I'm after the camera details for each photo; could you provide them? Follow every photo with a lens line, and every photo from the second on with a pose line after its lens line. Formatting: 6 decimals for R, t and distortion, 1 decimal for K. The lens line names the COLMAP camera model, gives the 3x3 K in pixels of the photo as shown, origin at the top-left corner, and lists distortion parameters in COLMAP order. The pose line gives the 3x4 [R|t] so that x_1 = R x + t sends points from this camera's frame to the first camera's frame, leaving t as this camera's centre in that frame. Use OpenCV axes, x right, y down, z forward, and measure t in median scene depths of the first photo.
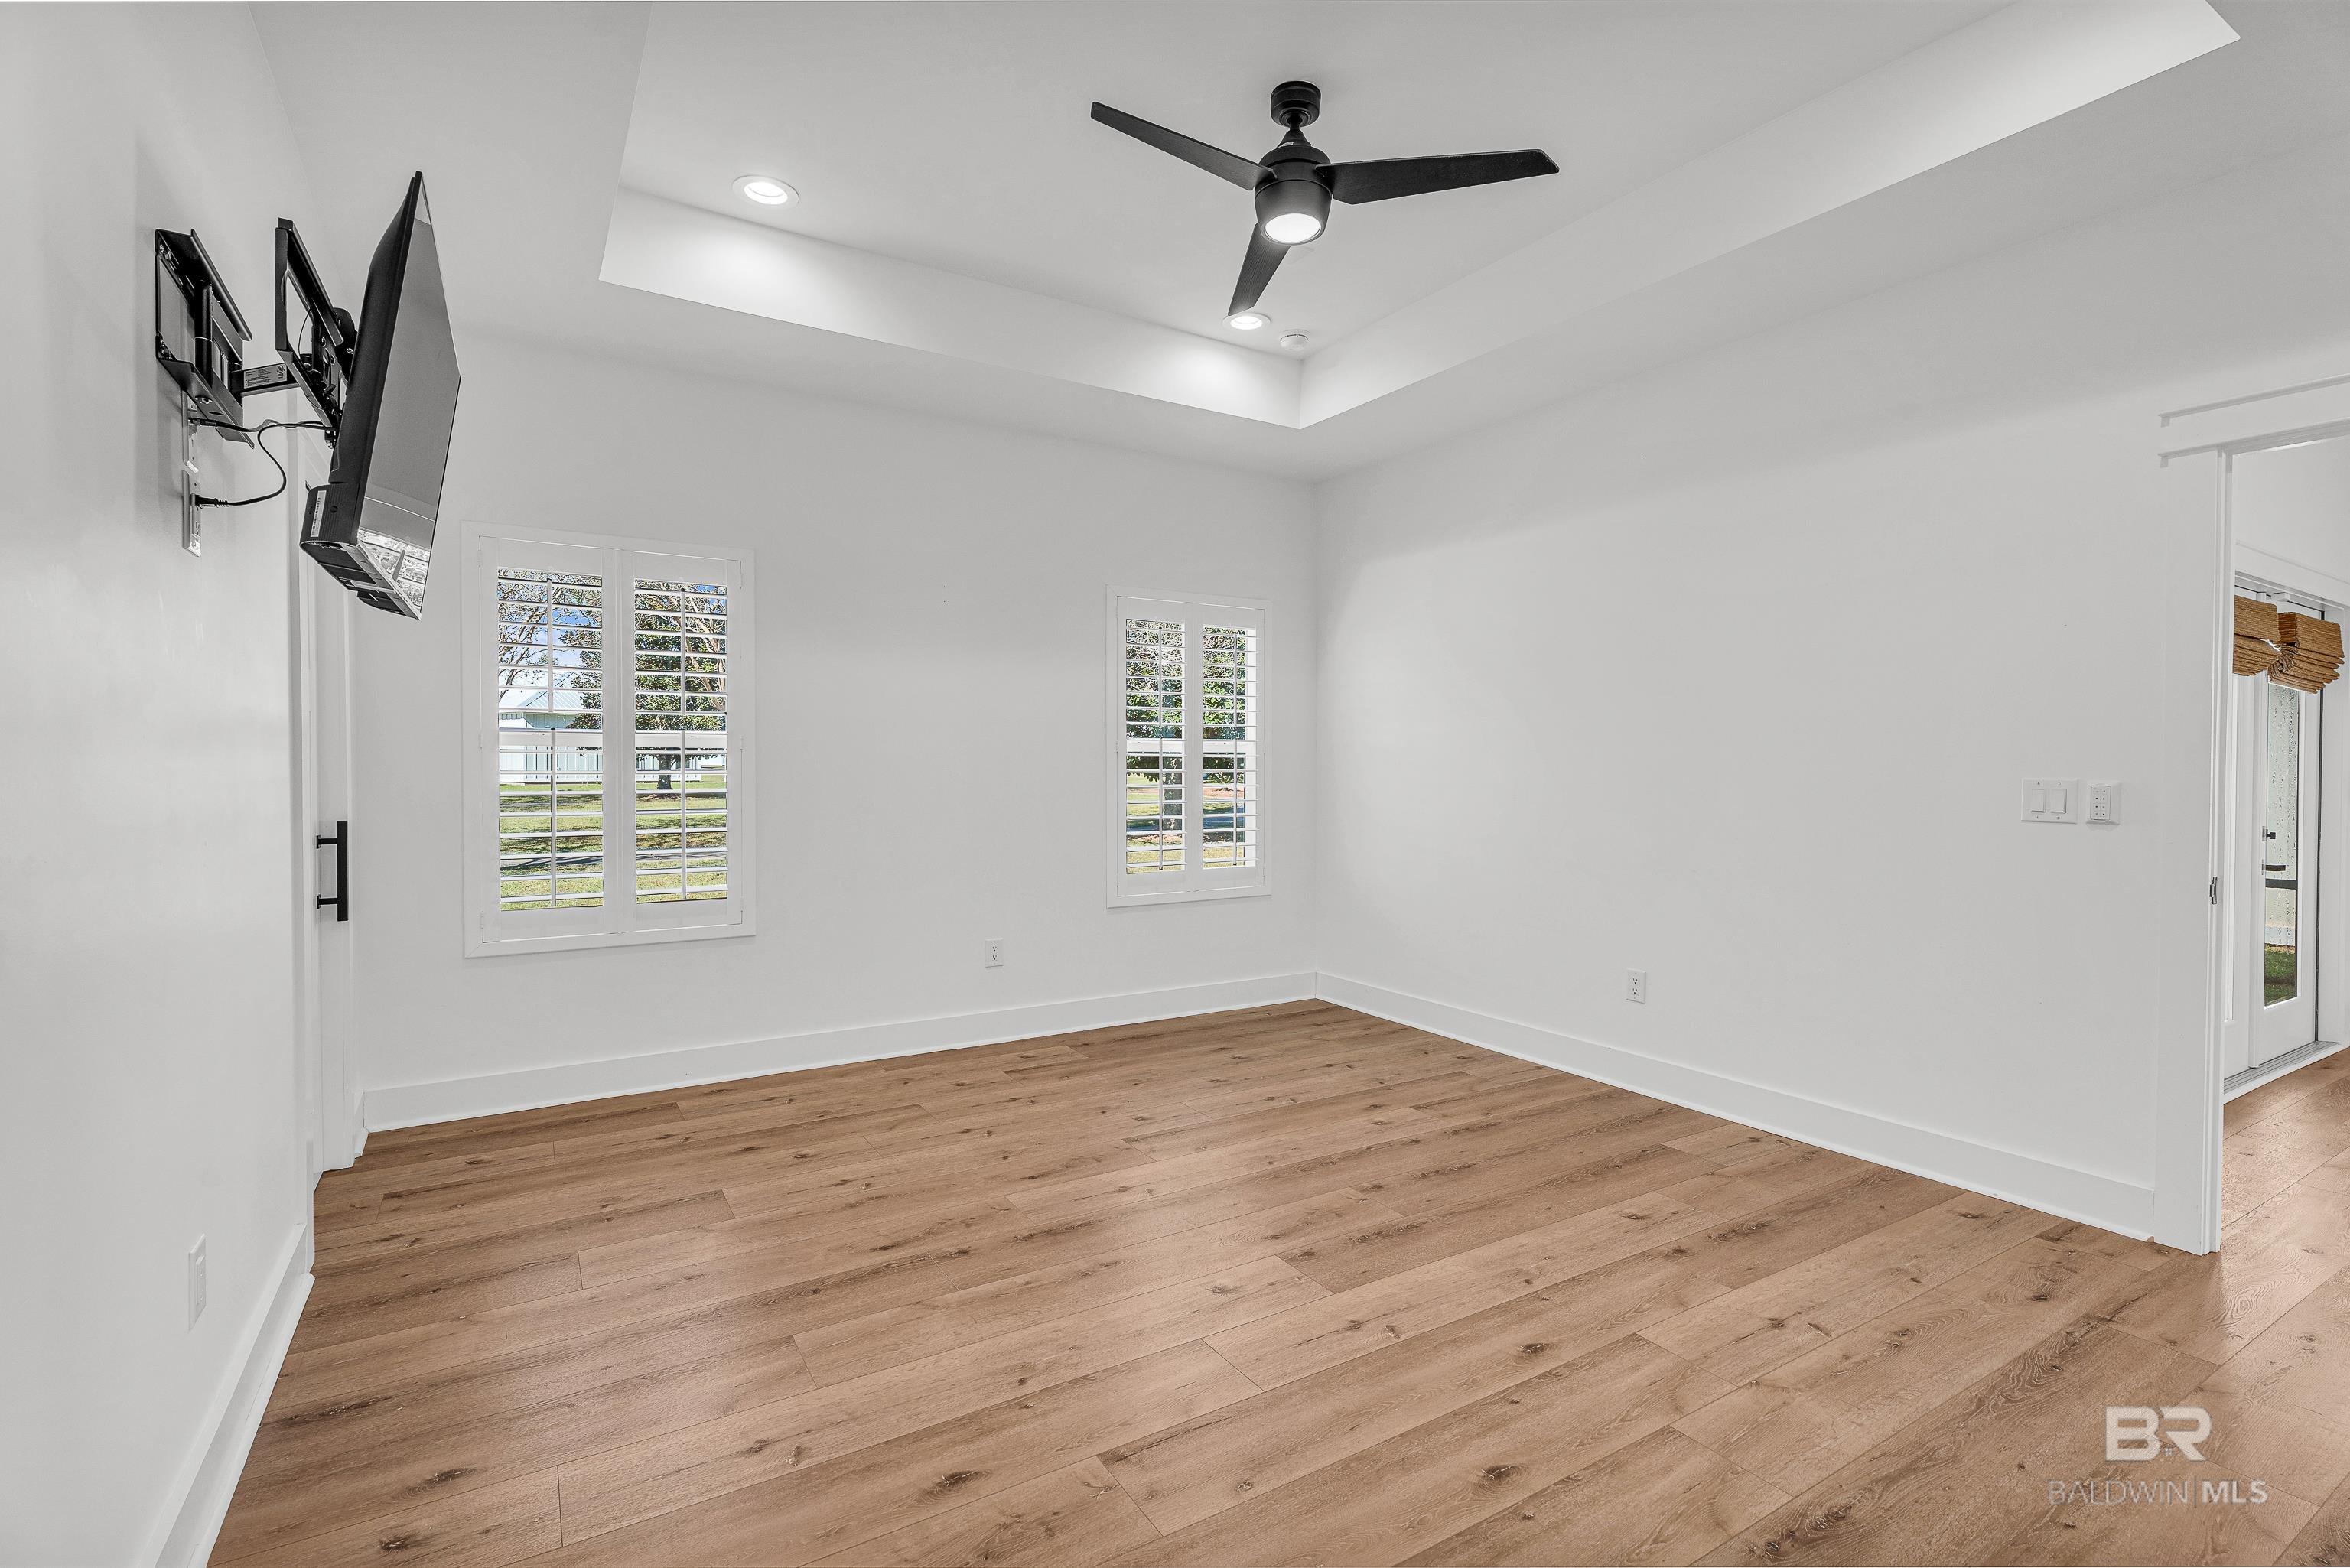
lens RADIAL K [[1055.9, 0, 1178.4], [0, 1055.9, 772.3], [0, 0, 1]] dist [-0.002122, 0.000720]
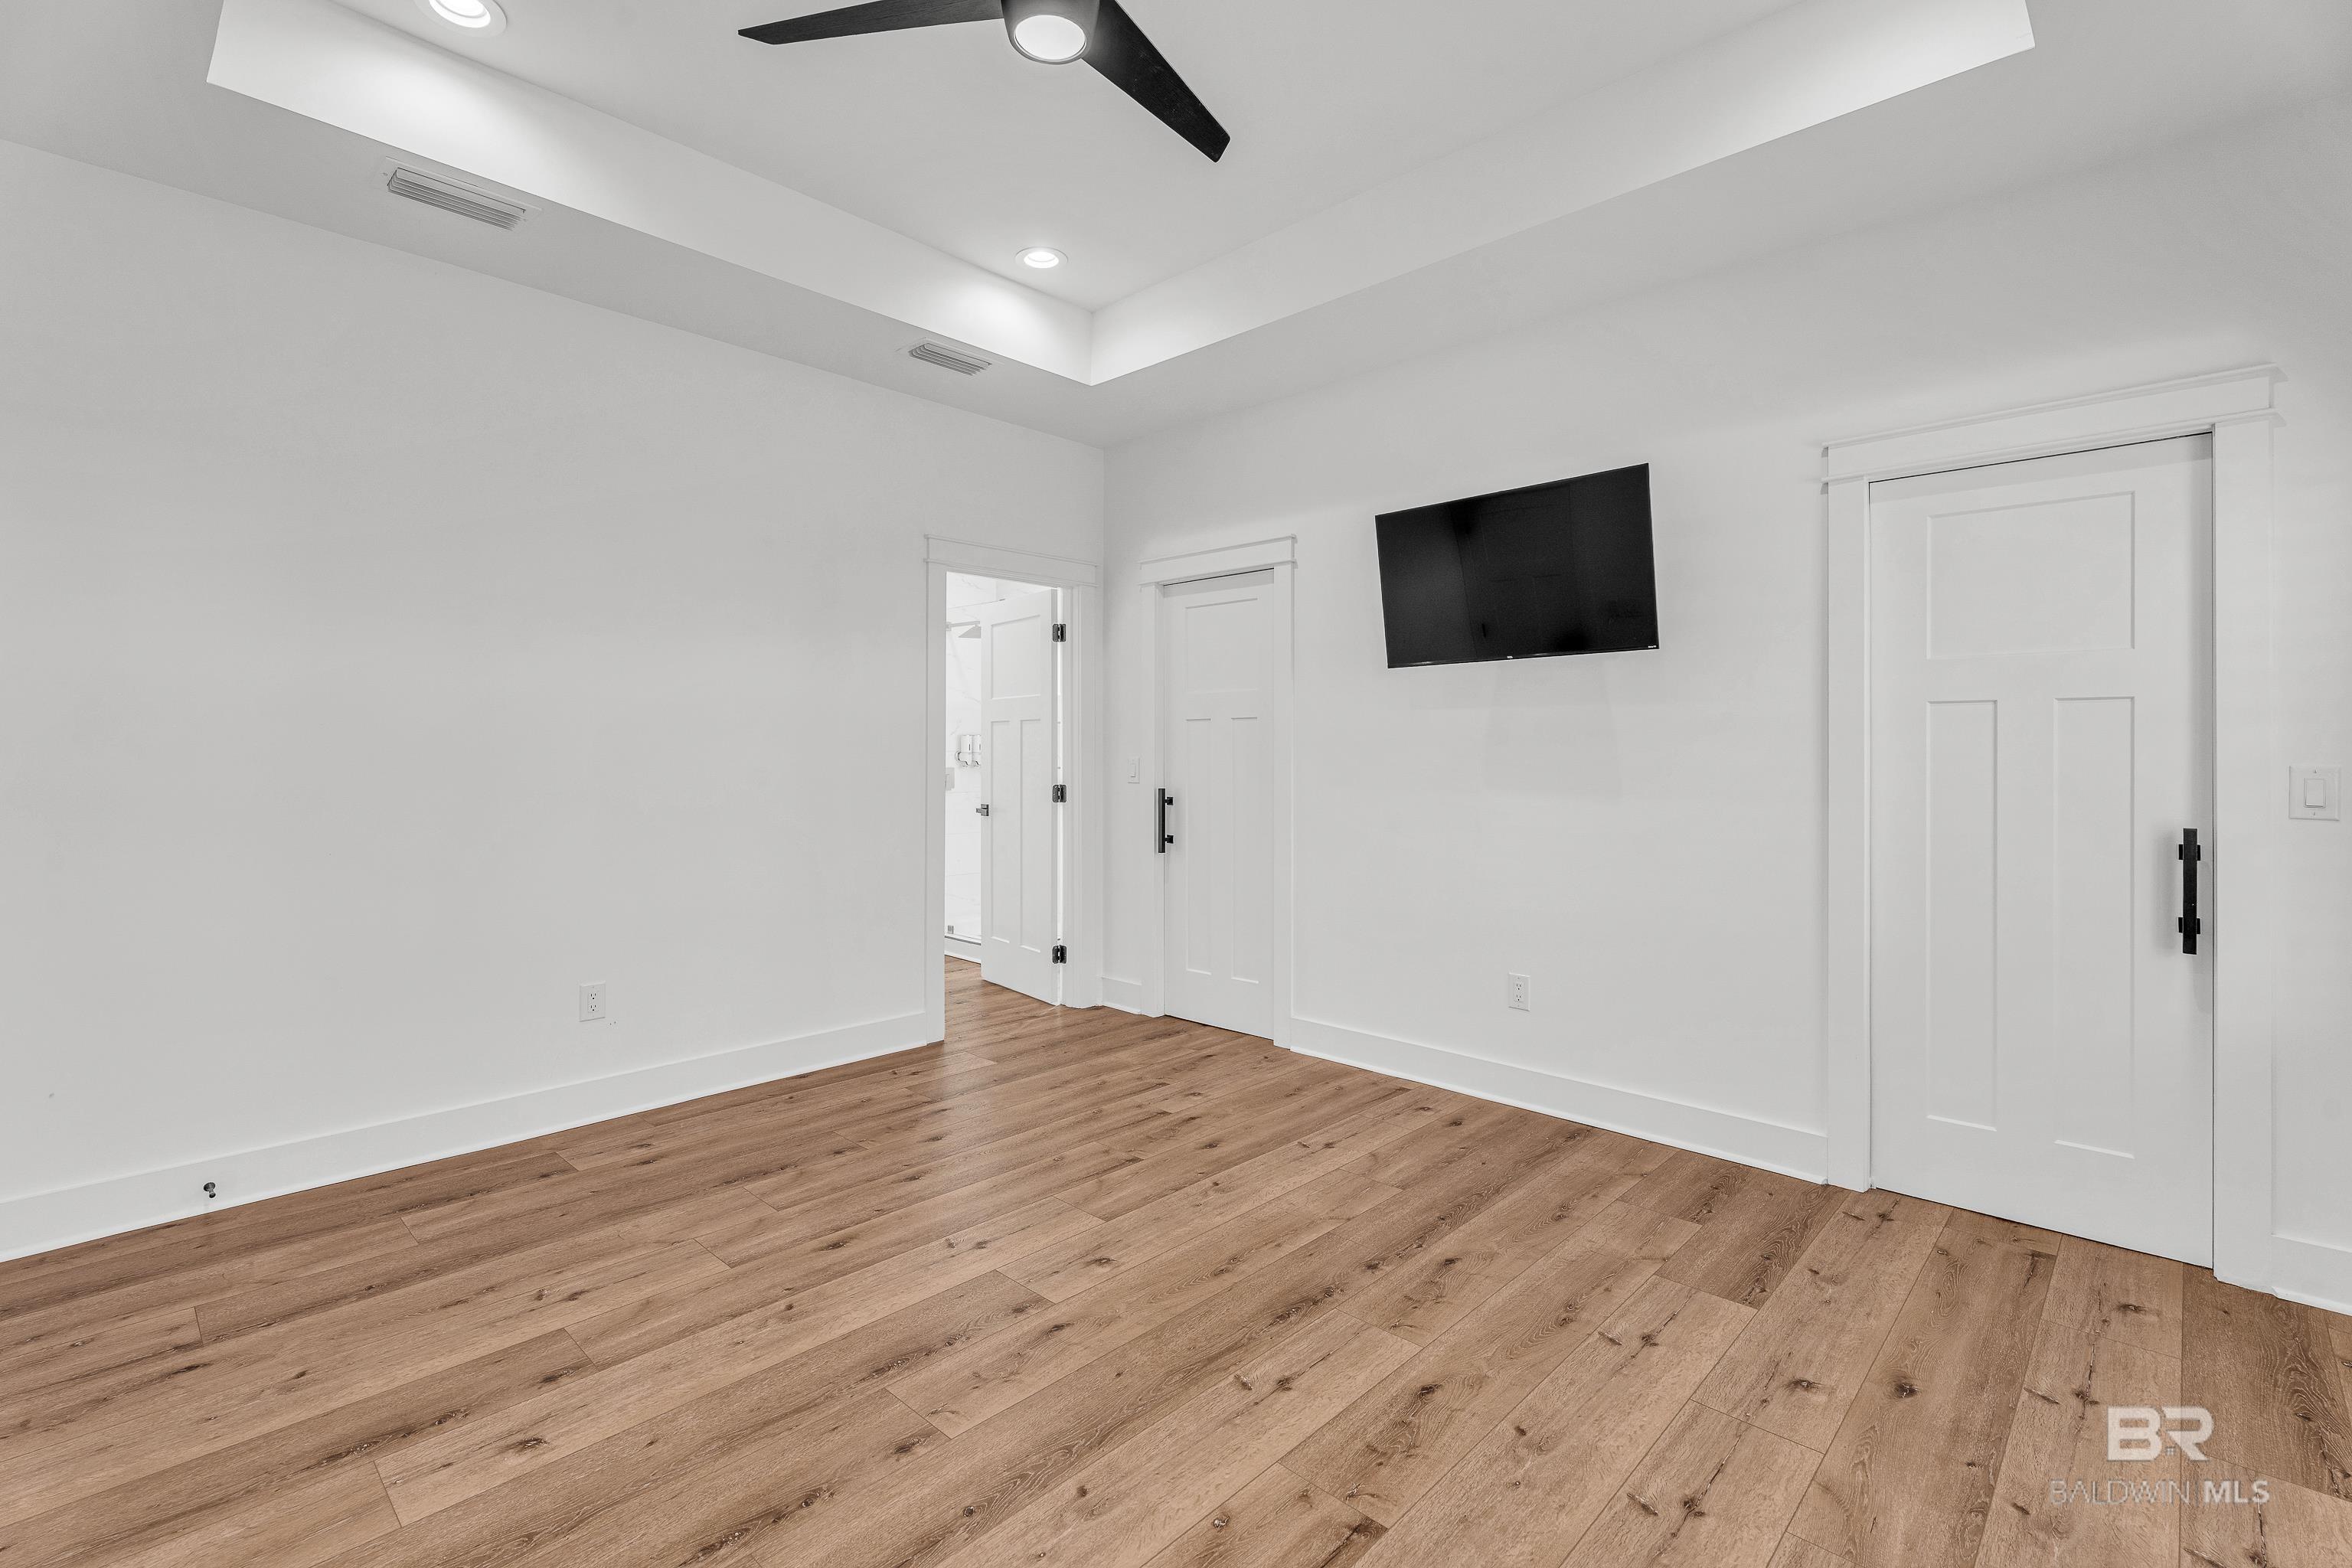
lens RADIAL K [[1056.9, 0, 1166.5], [0, 1056.9, 766.8], [0, 0, 1]] dist [-0.002122, 0.000720]
pose [[-0.969594, -0.003745, -0.244691, 0.194475], [-0.008491, 0.999796, 0.018348, -0.023281], [0.244573, 0.019868, -0.969427, 1.651160]]
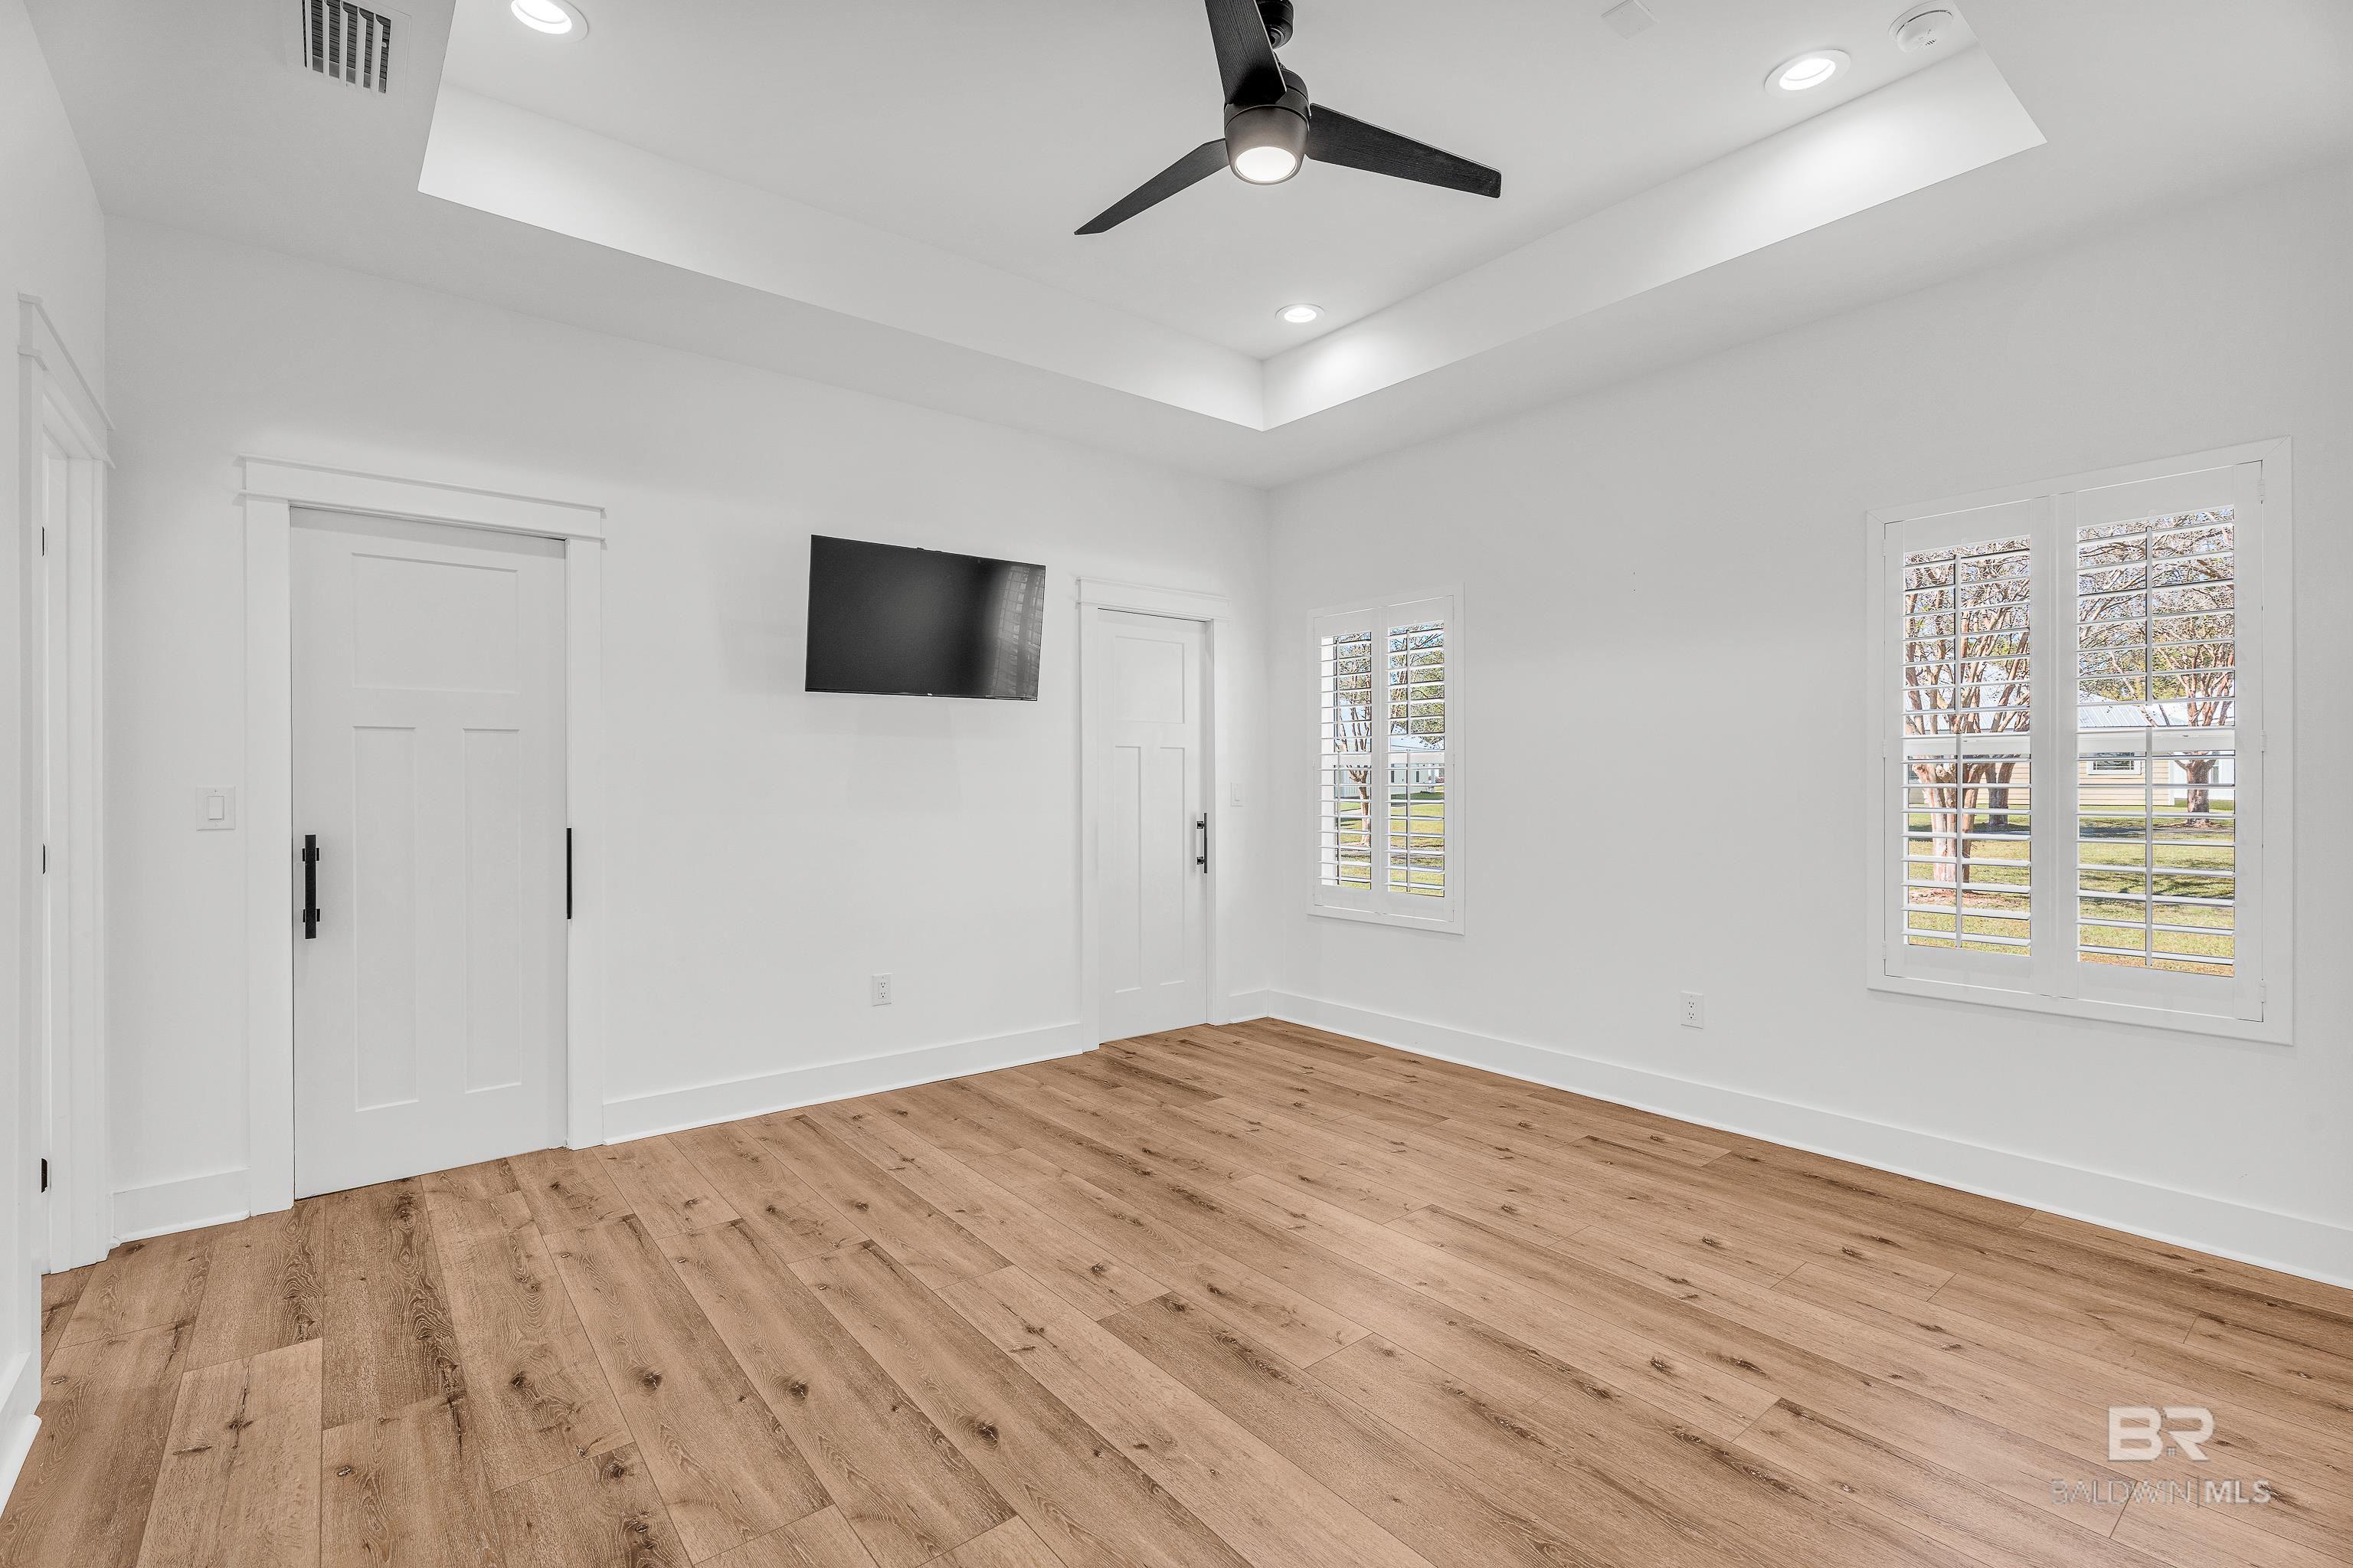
lens RADIAL K [[1057.4, 0, 1186.6], [0, 1057.4, 773.2], [0, 0, 1]] dist [-0.002122, 0.000720]
pose [[0.133535, -0.009193, -0.991002, 0.928494], [-0.005232, 0.999937, -0.009981, -0.012041], [0.991030, 0.006518, 0.133478, 0.762274]]
